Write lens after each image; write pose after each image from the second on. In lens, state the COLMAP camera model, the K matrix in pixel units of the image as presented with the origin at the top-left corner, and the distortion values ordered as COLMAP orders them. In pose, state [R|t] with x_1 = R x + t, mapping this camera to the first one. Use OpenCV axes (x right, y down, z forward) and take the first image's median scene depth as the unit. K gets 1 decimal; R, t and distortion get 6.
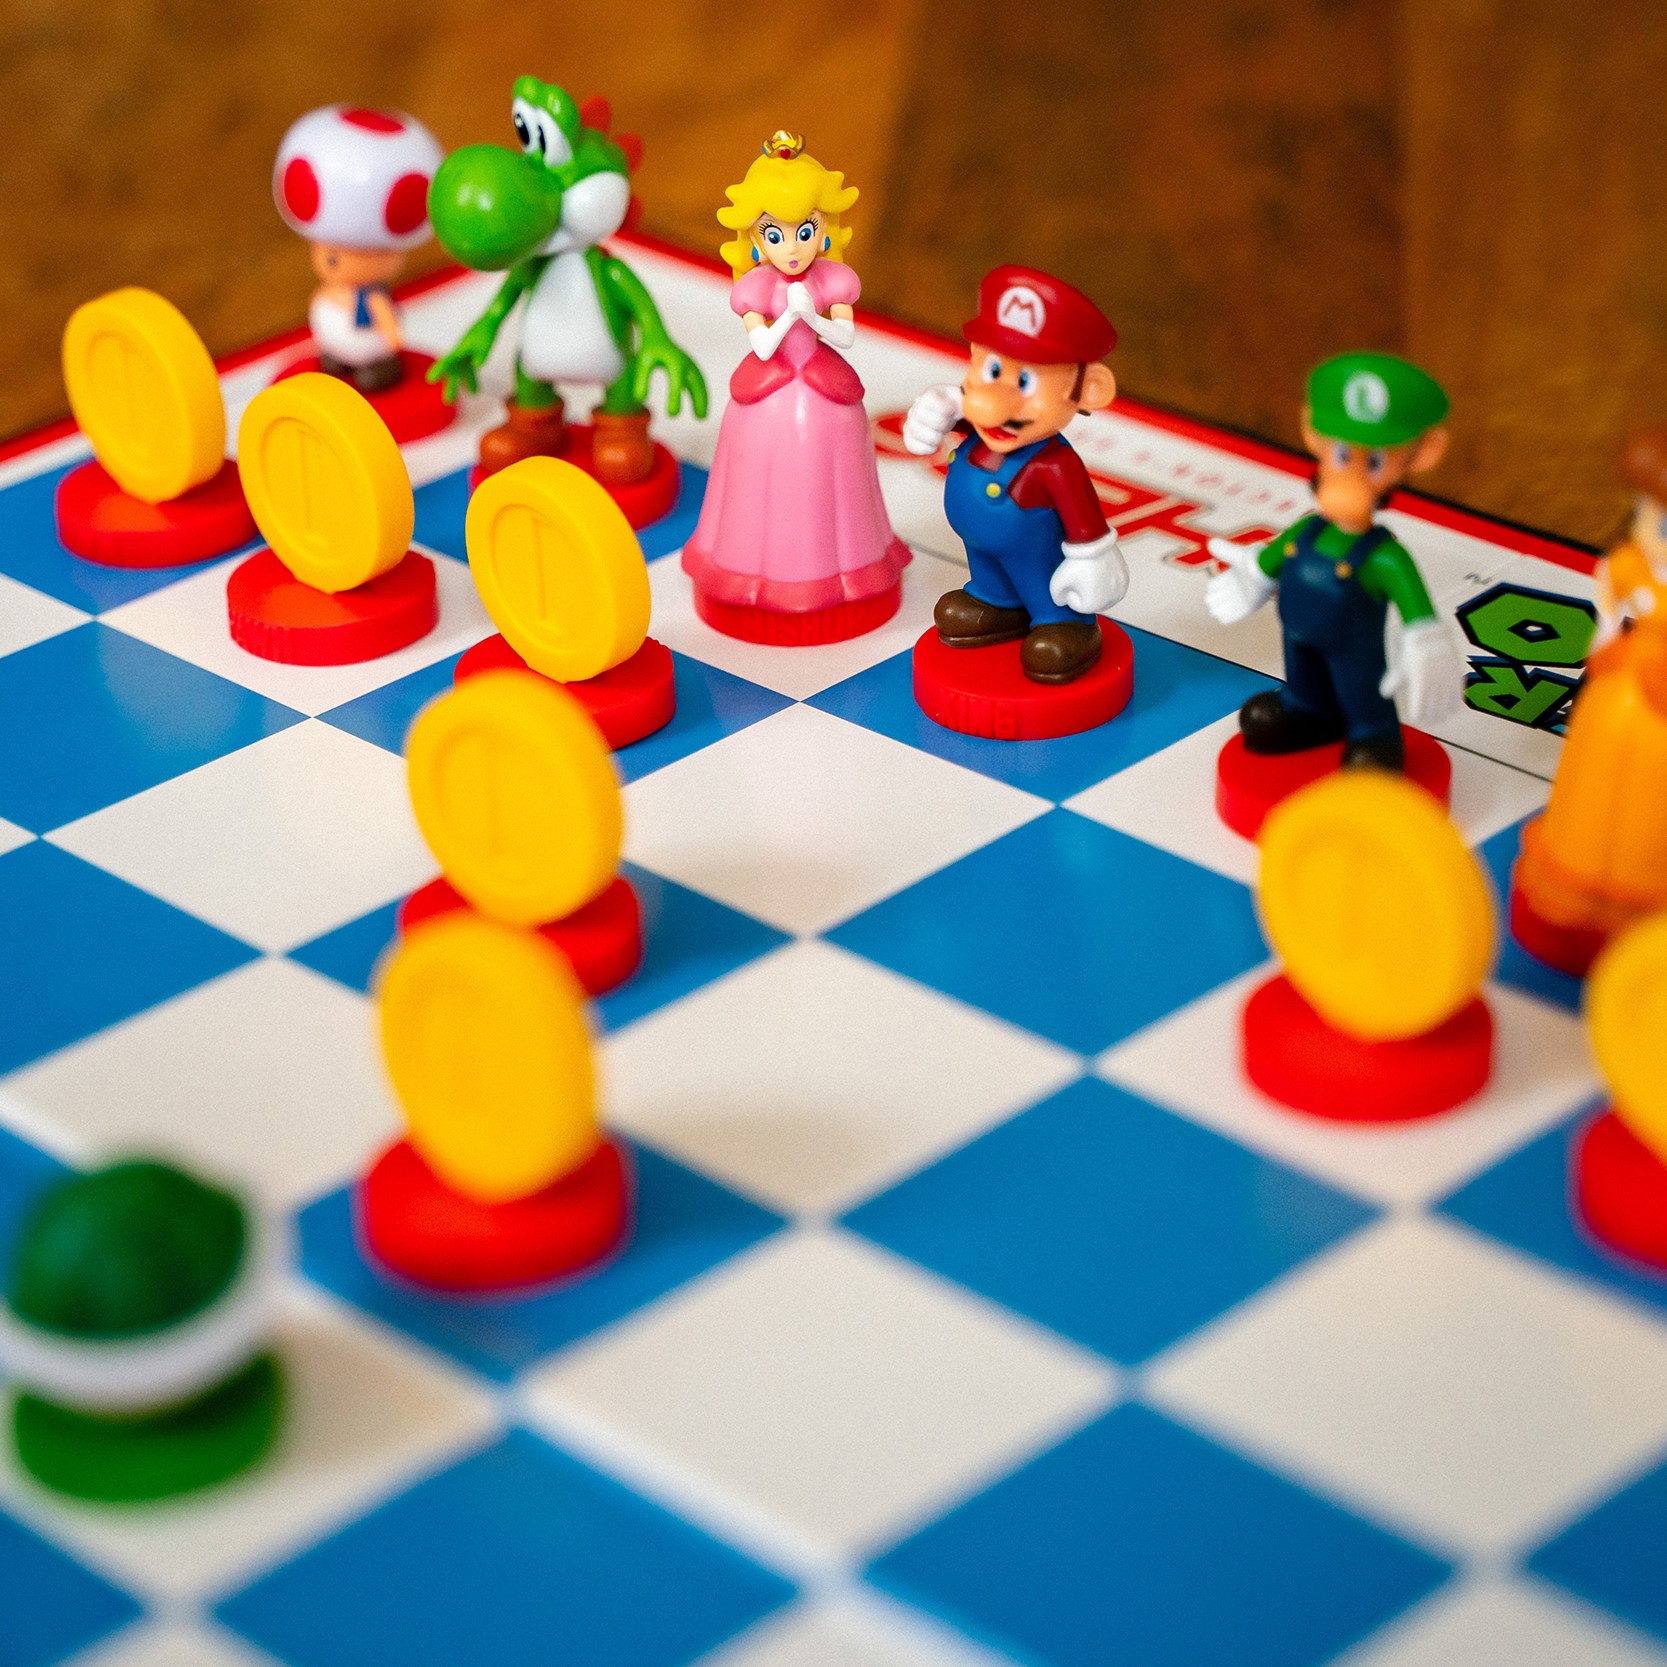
lens RADIAL K [[4803.1, 0, 833.5], [0, 4803.1, 833.5], [0, 0, 1]] dist [0.058084, 2.377479]
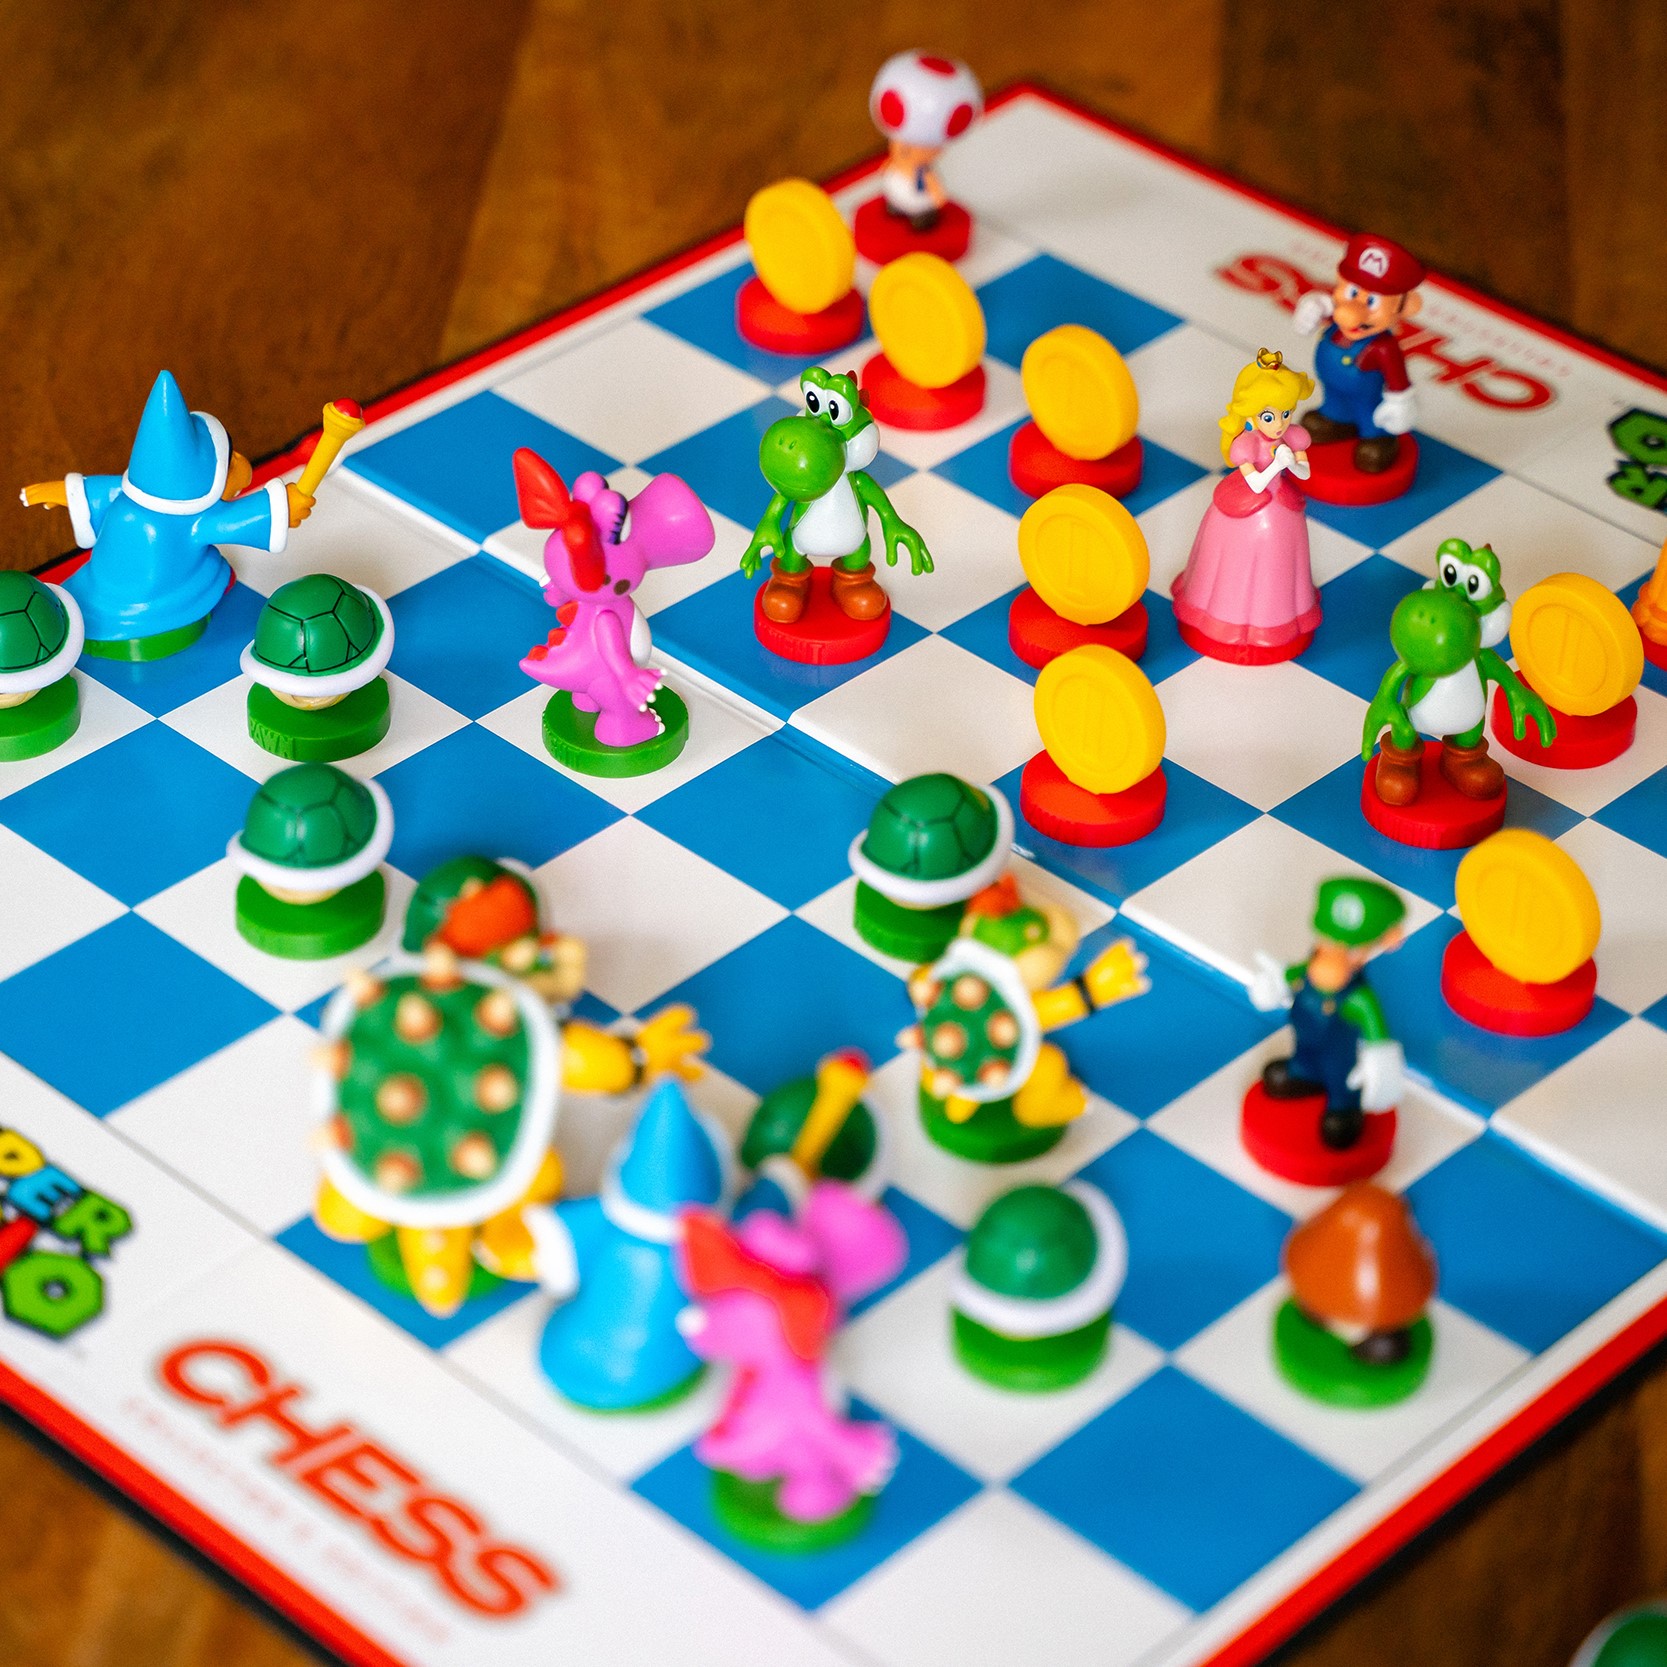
lens RADIAL K [[5105.9, 0, 833.5], [0, 5105.9, 833.5], [0, 0, 1]] dist [0.195484, -2.289821]
pose [[0.998588, 0.038866, 0.036224, -0.199371], [-0.043836, 0.987952, 0.148420, -0.161744], [-0.030019, -0.149799, 0.988261, -0.773145]]
